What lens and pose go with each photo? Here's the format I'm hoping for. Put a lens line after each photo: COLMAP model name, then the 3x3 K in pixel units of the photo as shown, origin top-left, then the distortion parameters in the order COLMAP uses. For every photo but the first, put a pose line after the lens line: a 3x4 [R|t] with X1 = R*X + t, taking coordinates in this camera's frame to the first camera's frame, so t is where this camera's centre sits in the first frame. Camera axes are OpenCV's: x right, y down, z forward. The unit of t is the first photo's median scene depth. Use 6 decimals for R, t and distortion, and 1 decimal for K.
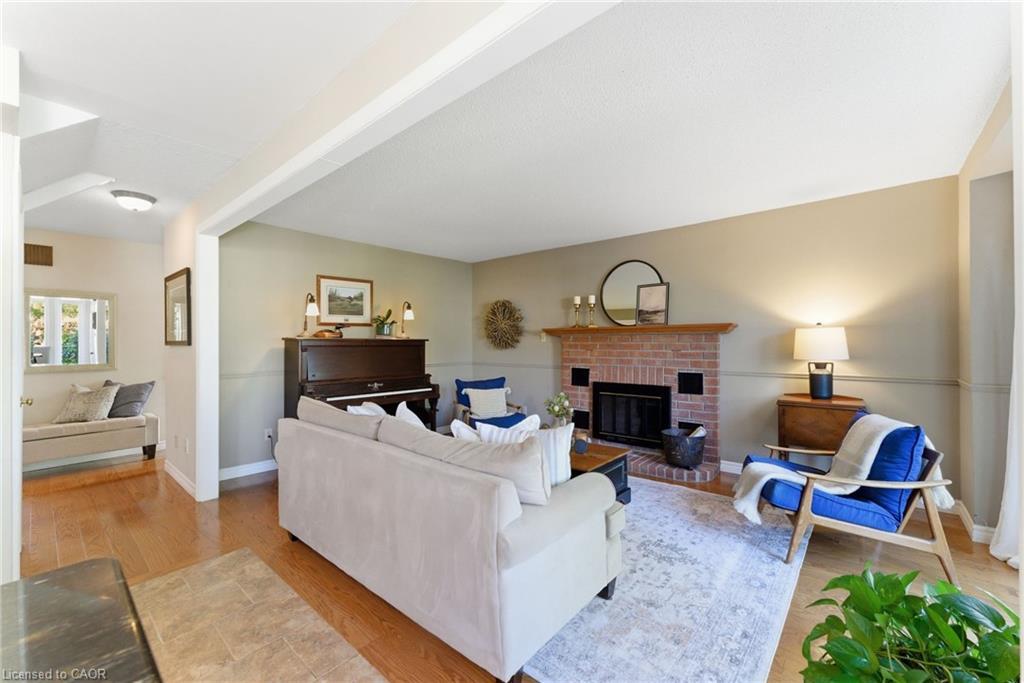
lens RADIAL K [[407.6, 0, 515.4], [0, 407.6, 340.7], [0, 0, 1]] dist [-0.000320, 0.000248]
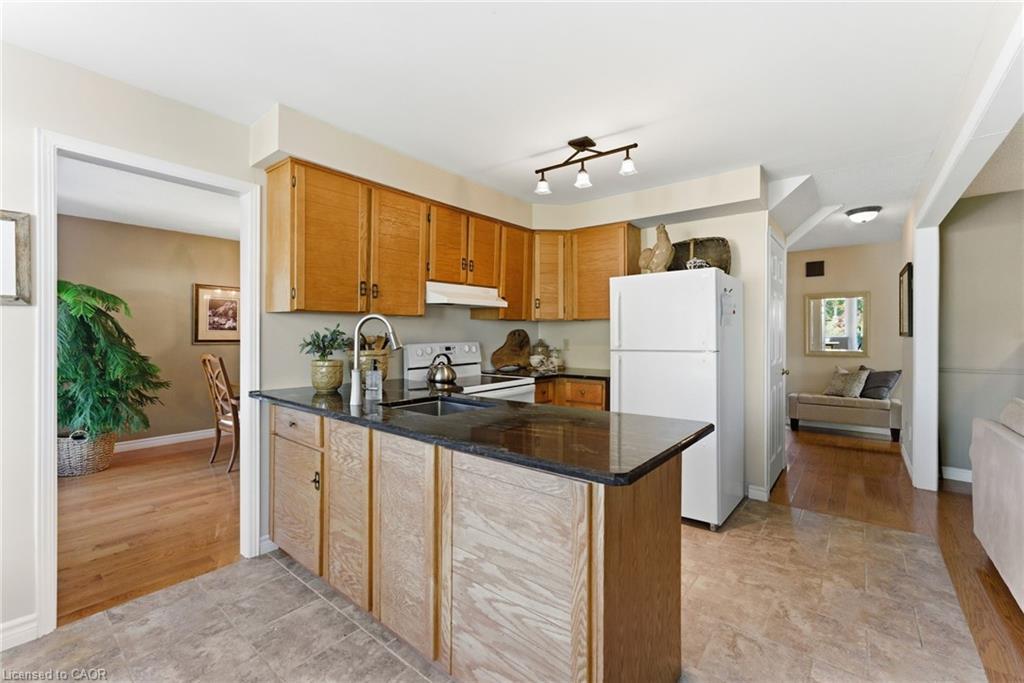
lens RADIAL K [[427.8, 0, 512.1], [0, 427.8, 336.8], [0, 0, 1]] dist [0.013872, -0.000009]
pose [[0.023227, 0.012537, -0.999652, 0.231799], [0.001414, 0.999920, 0.012573, -0.002602], [0.999729, -0.001705, 0.023207, -0.039829]]
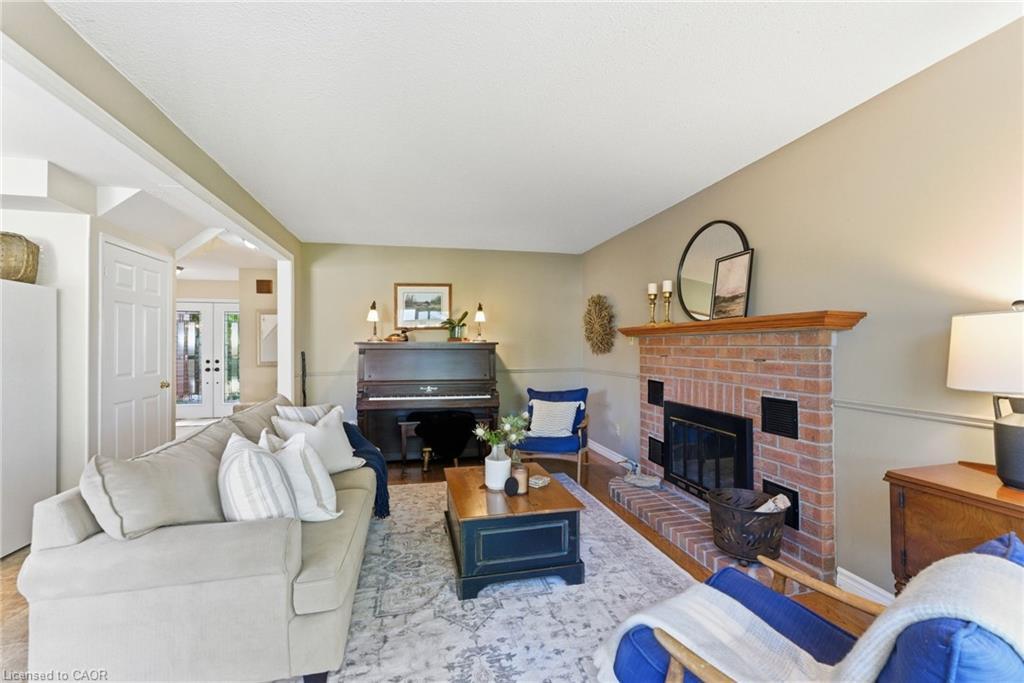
lens RADIAL K [[427.8, 0, 512.1], [0, 427.8, 336.8], [0, 0, 1]] dist [0.013872, -0.000009]
pose [[0.813882, -0.010298, -0.580938, 0.455607], [0.005961, 0.999938, -0.009374, -0.006196], [0.580999, 0.004166, 0.813893, 0.264094]]
